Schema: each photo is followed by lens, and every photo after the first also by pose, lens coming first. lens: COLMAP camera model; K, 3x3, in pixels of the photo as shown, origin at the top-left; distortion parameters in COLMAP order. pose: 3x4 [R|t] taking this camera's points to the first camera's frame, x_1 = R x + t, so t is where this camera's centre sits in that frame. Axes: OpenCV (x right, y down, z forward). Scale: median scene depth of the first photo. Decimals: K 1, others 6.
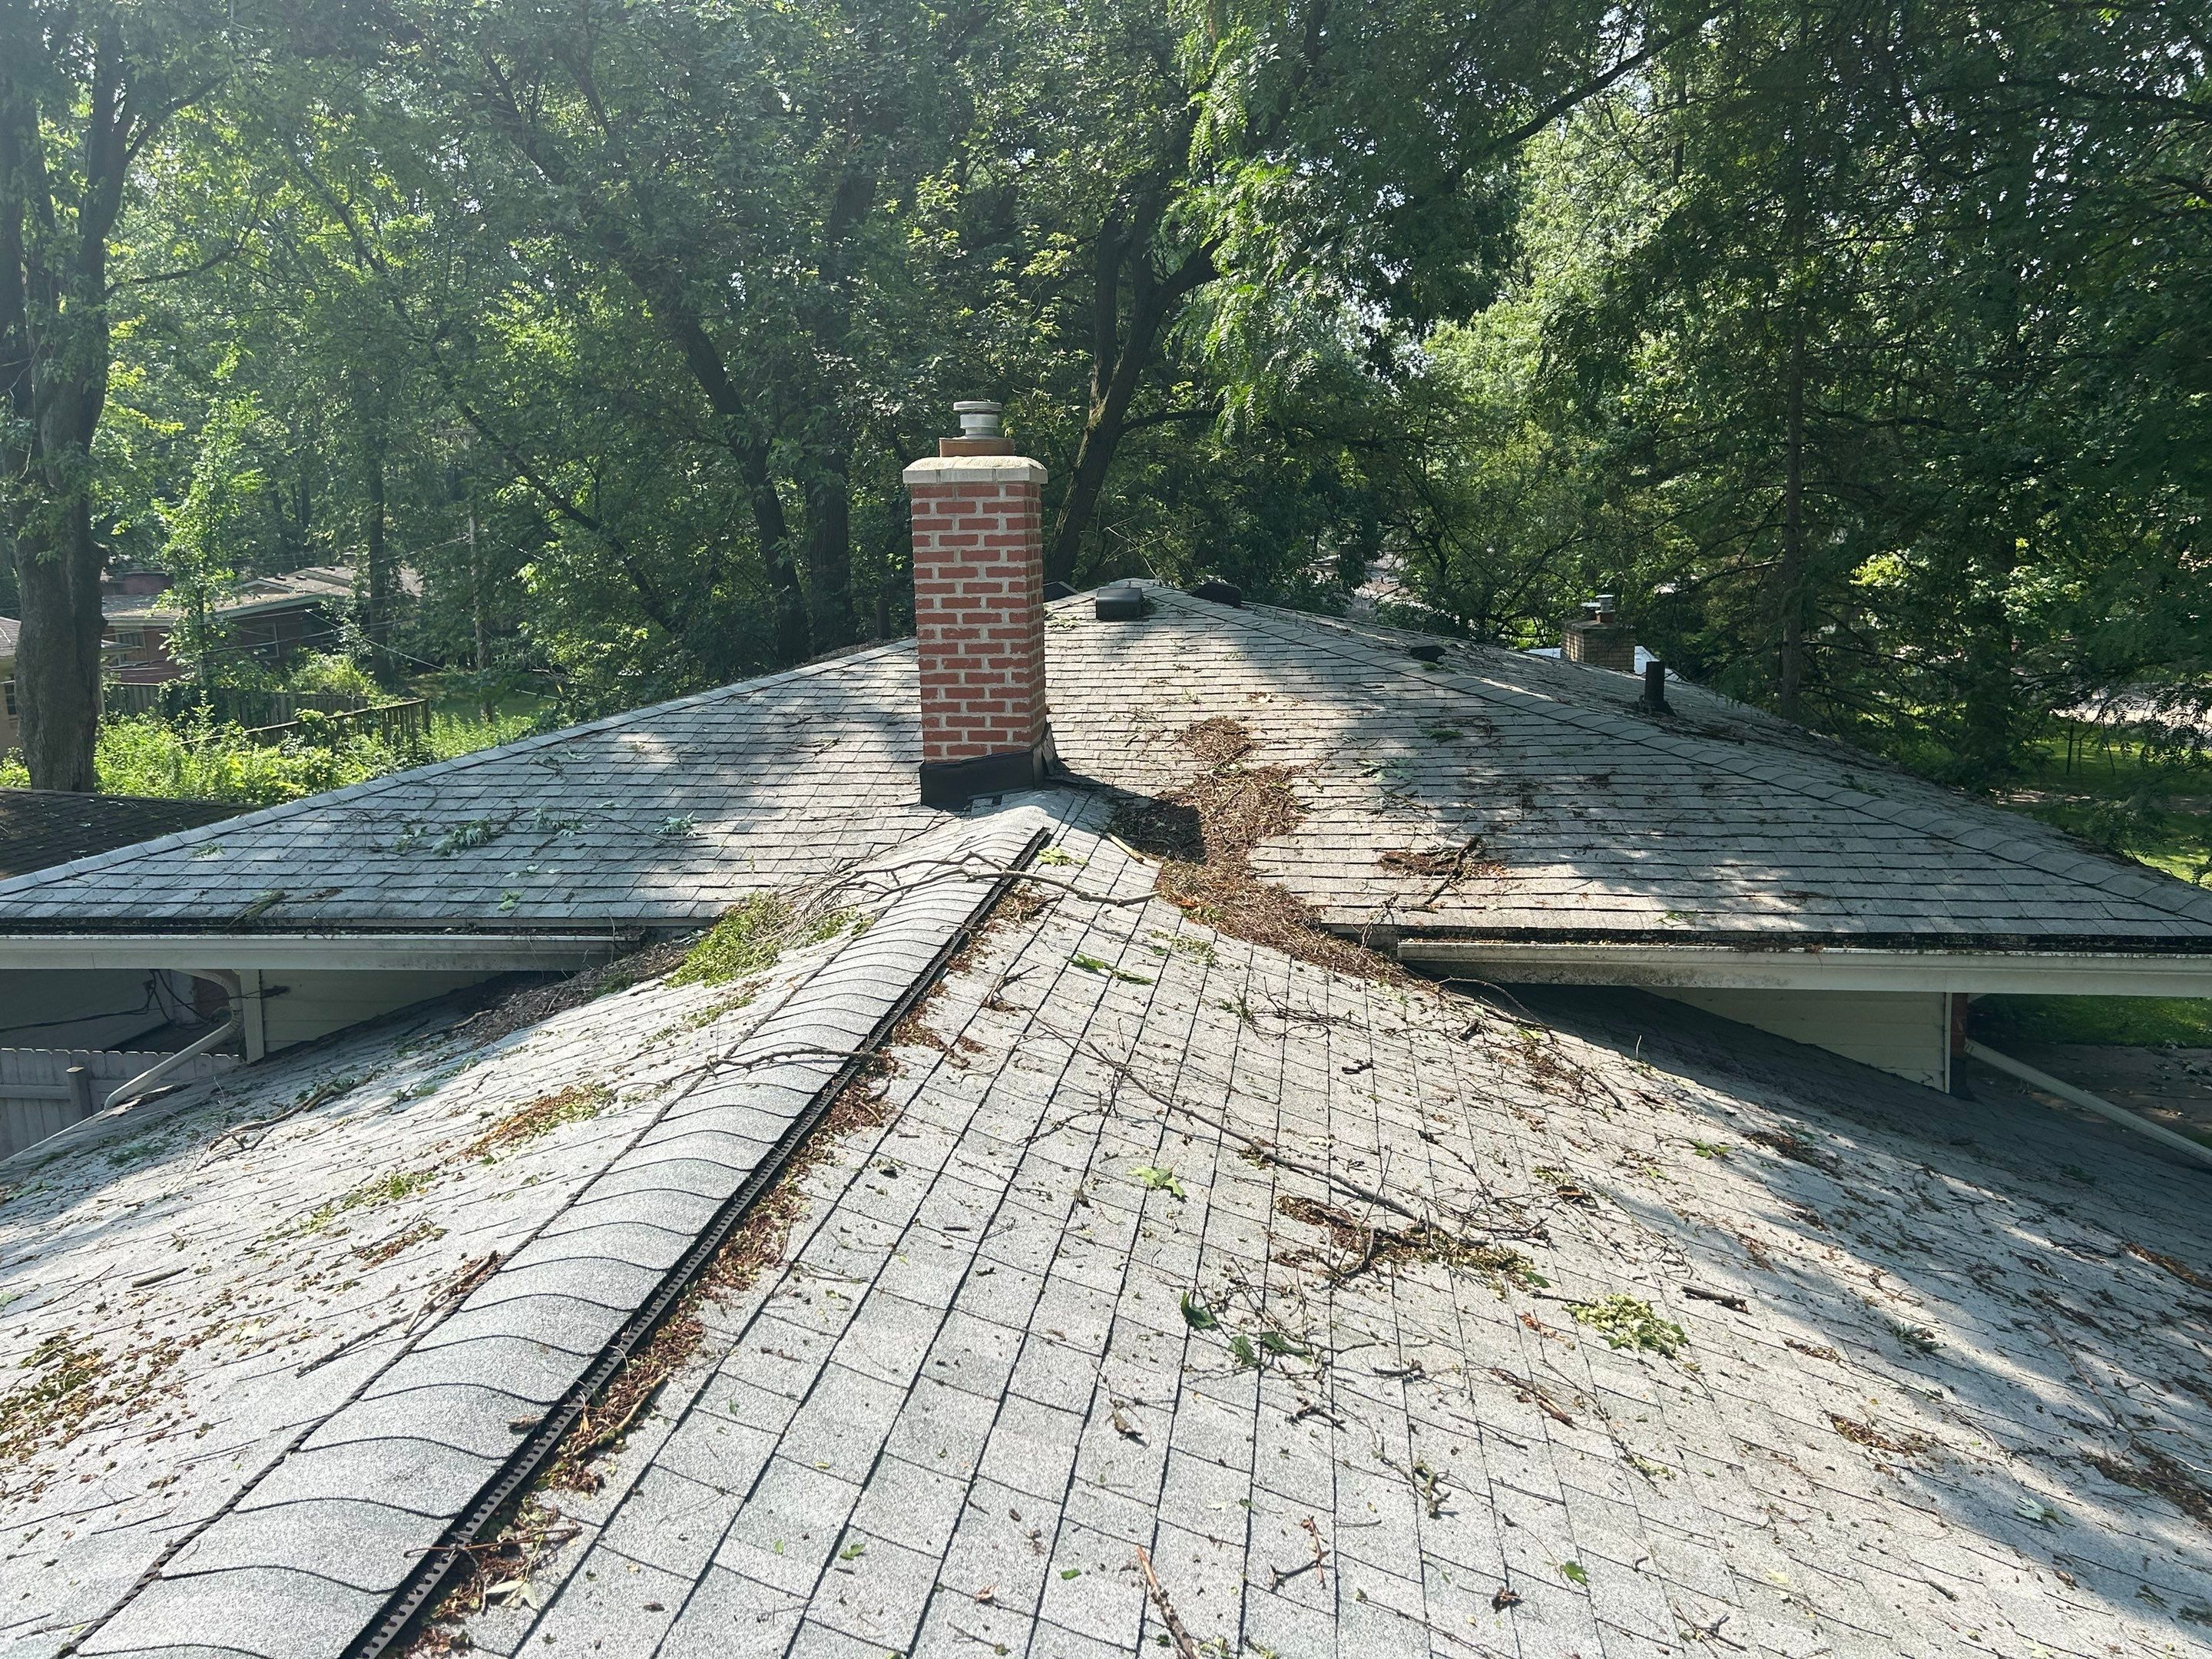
lens RADIAL K [[1638.6, 0, 1099.1], [0, 1638.6, 820.6], [0, 0, 1]] dist [0.083583, -0.088172]
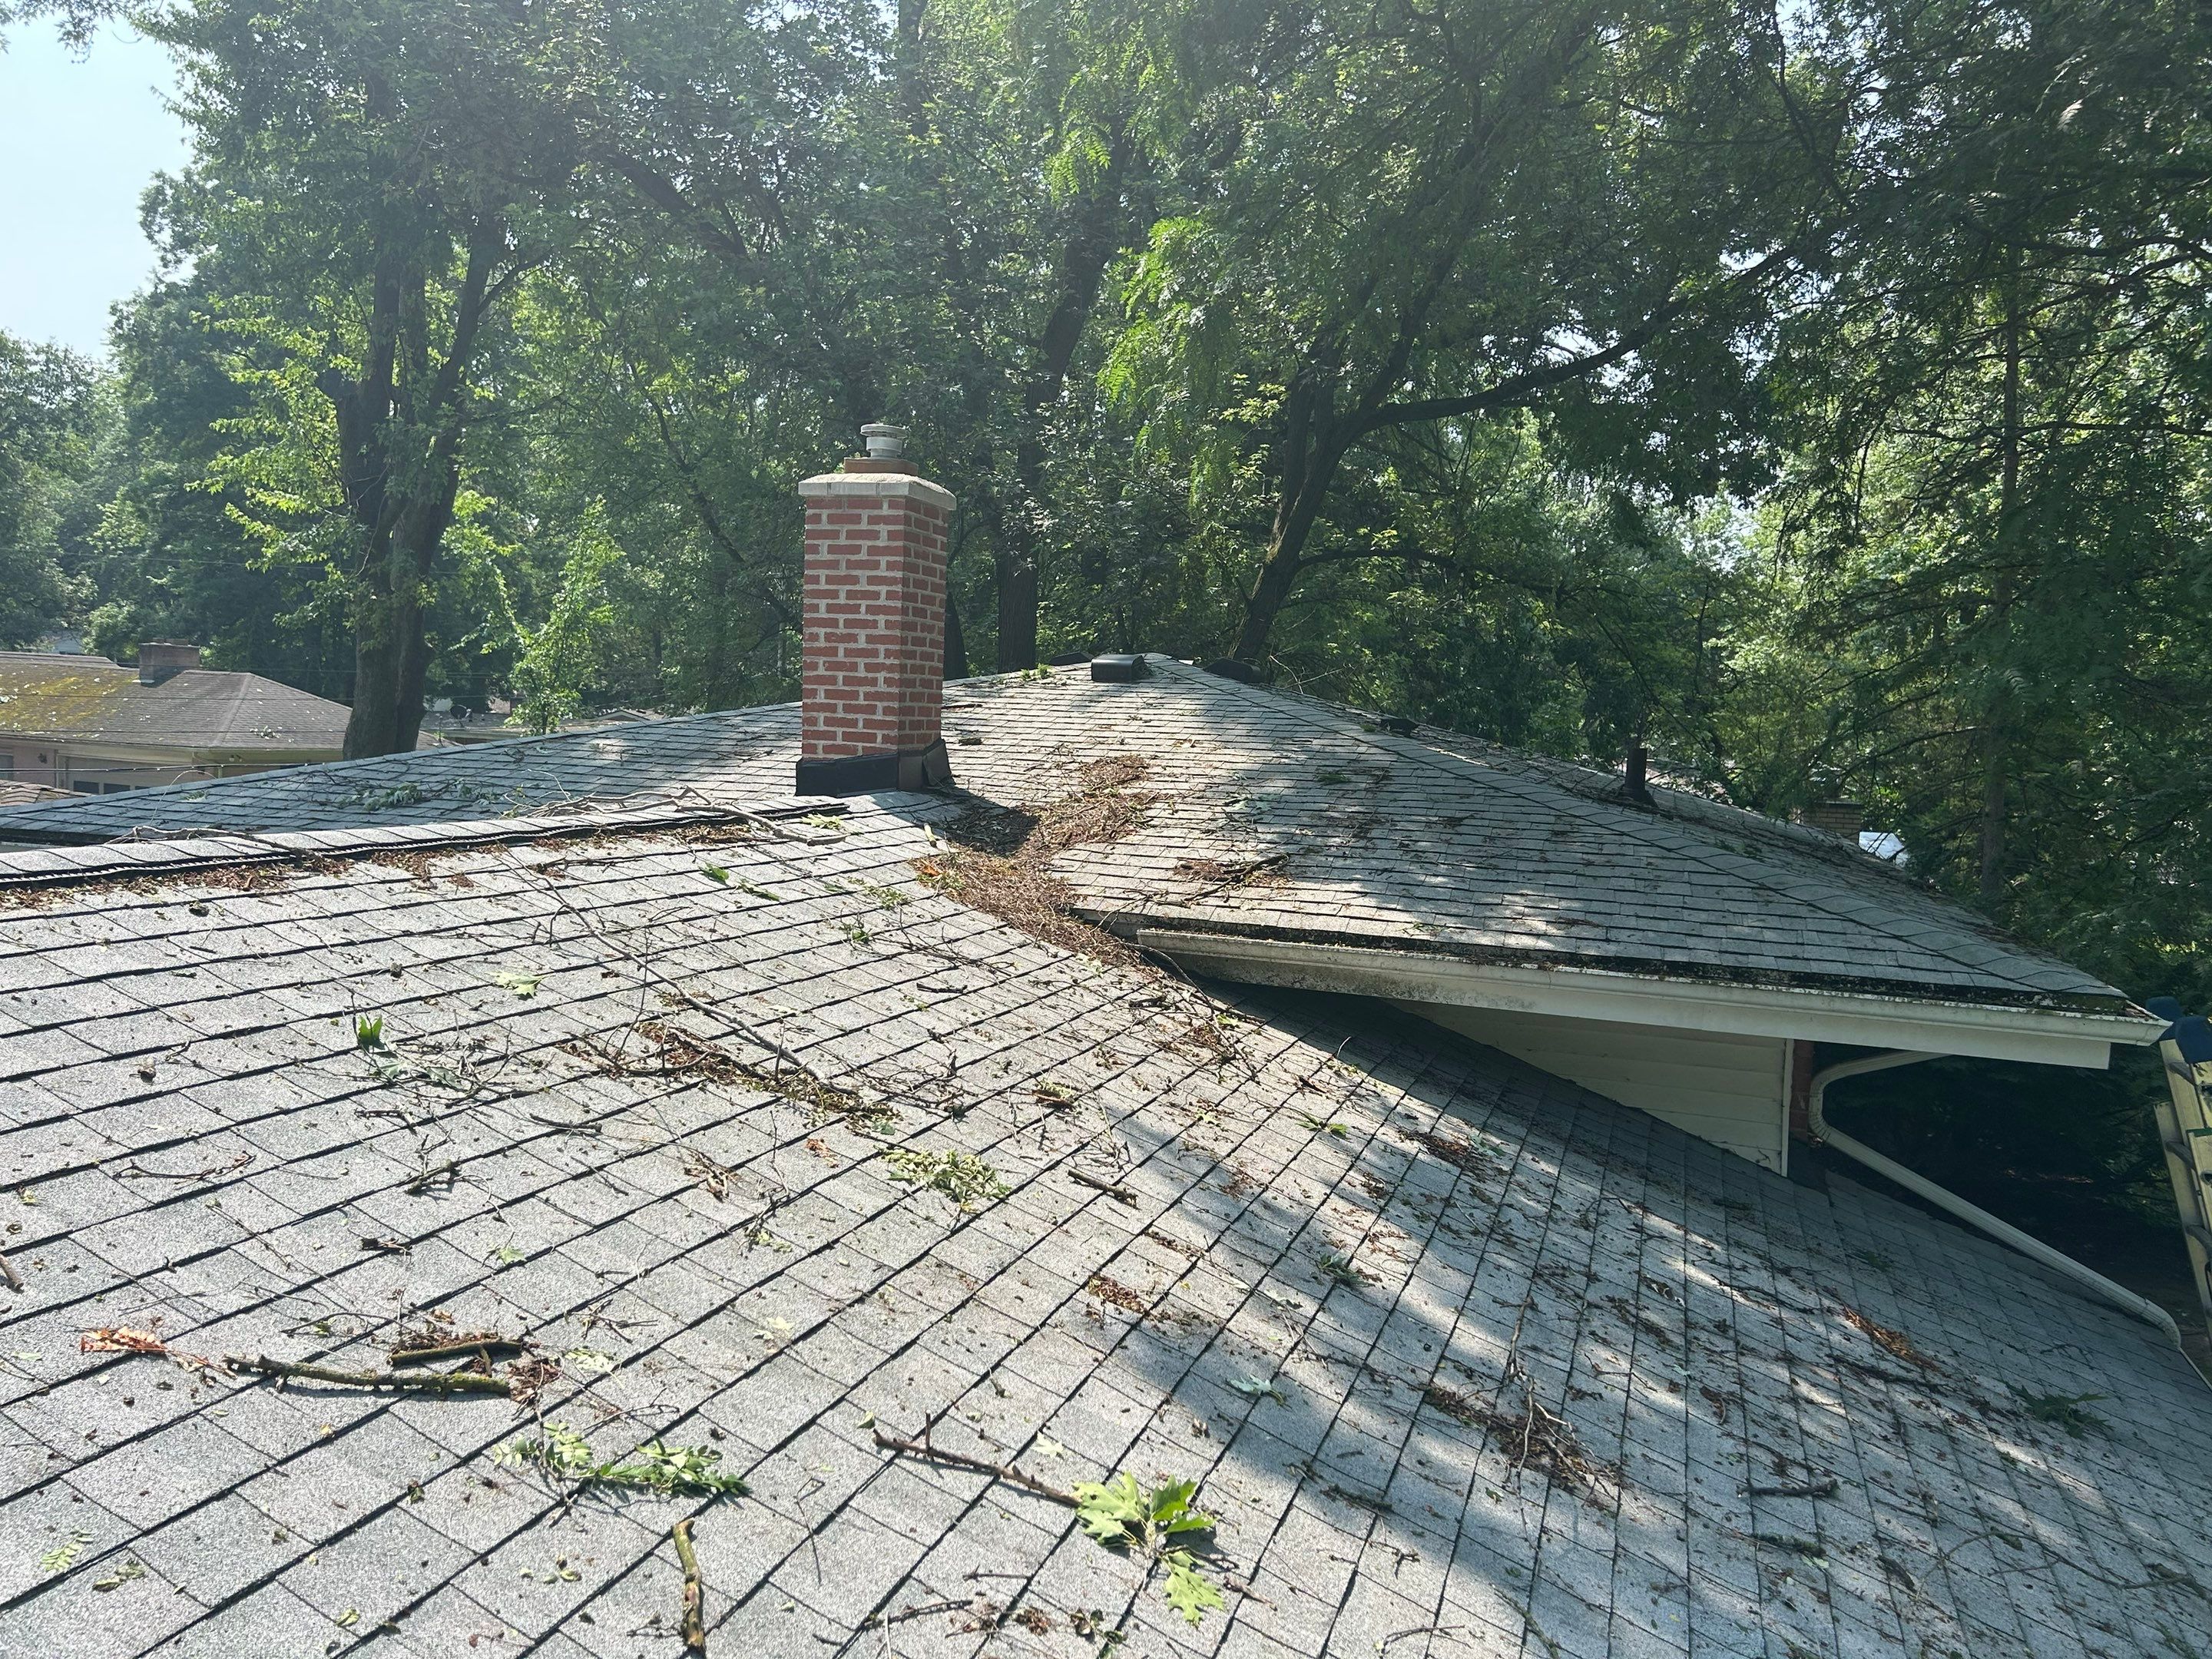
lens RADIAL K [[1638.6, 0, 1107.1], [0, 1638.6, 832.1], [0, 0, 1]] dist [0.083583, -0.088172]
pose [[0.976615, 0.072655, -0.202345, 0.308272], [-0.093902, 0.990800, -0.097457, 0.097416], [0.193403, 0.114179, 0.974453, 0.021431]]
